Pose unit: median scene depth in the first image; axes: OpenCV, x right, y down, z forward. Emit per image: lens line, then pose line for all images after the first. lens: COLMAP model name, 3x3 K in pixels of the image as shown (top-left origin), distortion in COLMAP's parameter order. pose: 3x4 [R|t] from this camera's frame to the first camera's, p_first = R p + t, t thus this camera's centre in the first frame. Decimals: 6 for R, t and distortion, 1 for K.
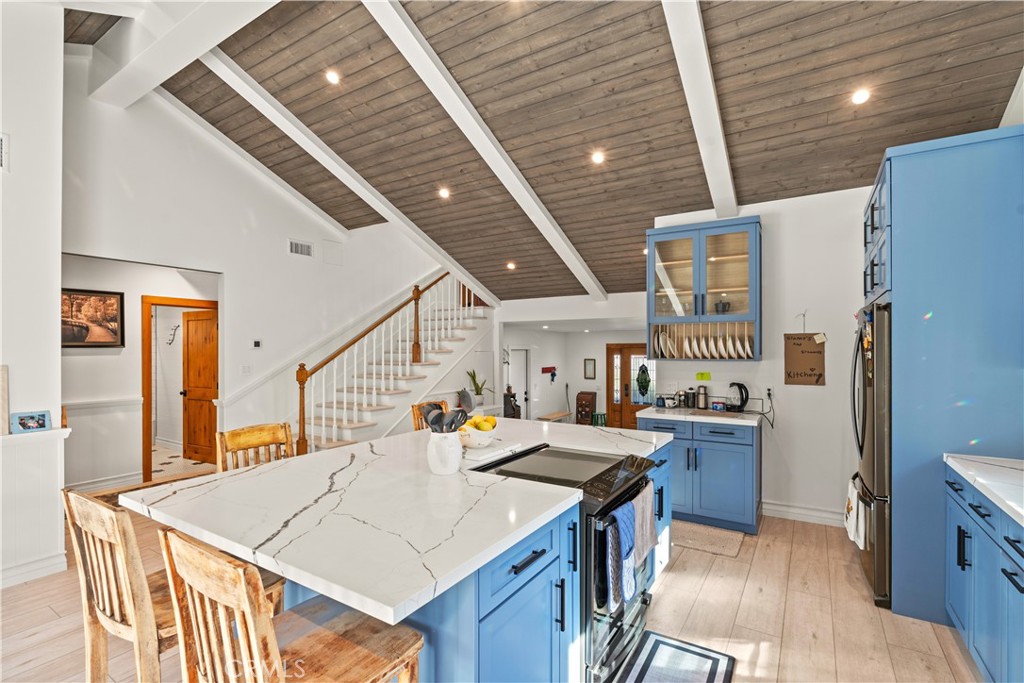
lens RADIAL K [[473.2, 0, 514.1], [0, 473.2, 347.5], [0, 0, 1]] dist [-0.005445, 0.000462]
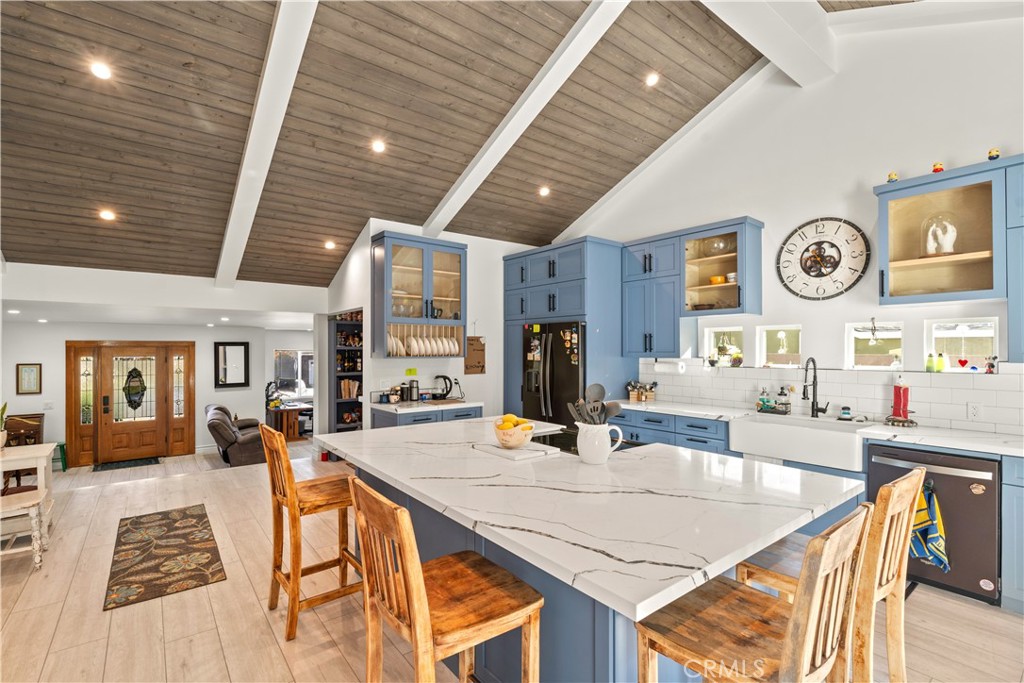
lens RADIAL K [[473.2, 0, 515.6], [0, 473.2, 347.2], [0, 0, 1]] dist [-0.005445, 0.000462]
pose [[0.328397, 0.004397, 0.944530, -0.594492], [-0.003006, 0.999989, -0.003610, 0.005500], [-0.944535, -0.001654, 0.328407, 0.401984]]
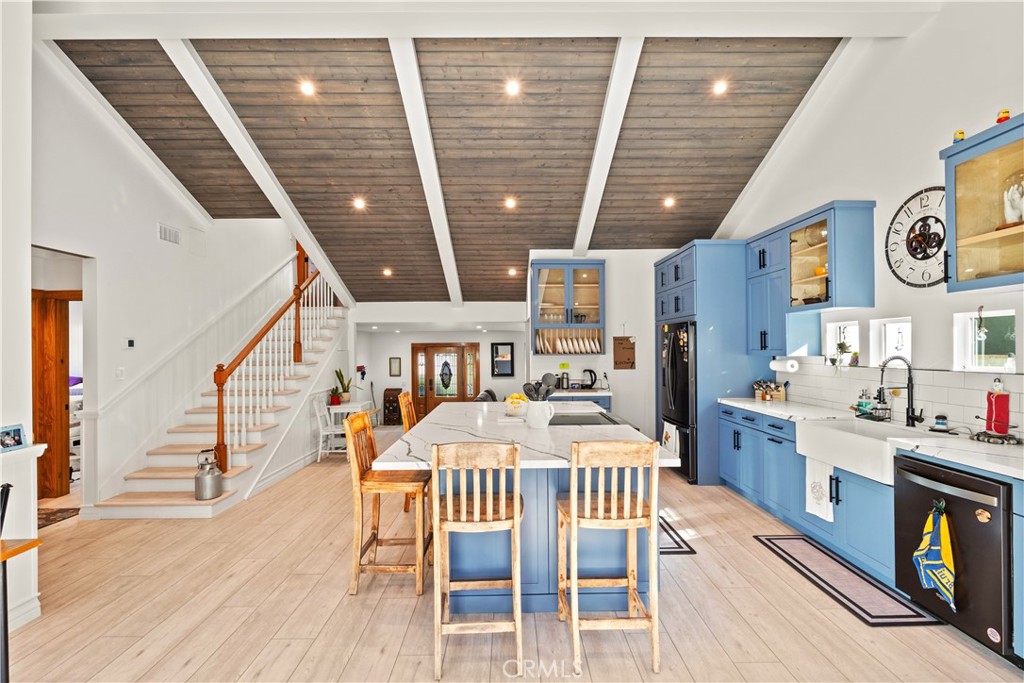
lens RADIAL K [[473.2, 0, 515.9], [0, 473.2, 342.4], [0, 0, 1]] dist [-0.005445, 0.000462]
pose [[0.835557, 0.001108, 0.549403, -0.511659], [0.004768, 0.999946, -0.009268, 0.002581], [-0.549384, 0.010363, 0.835506, -0.111691]]
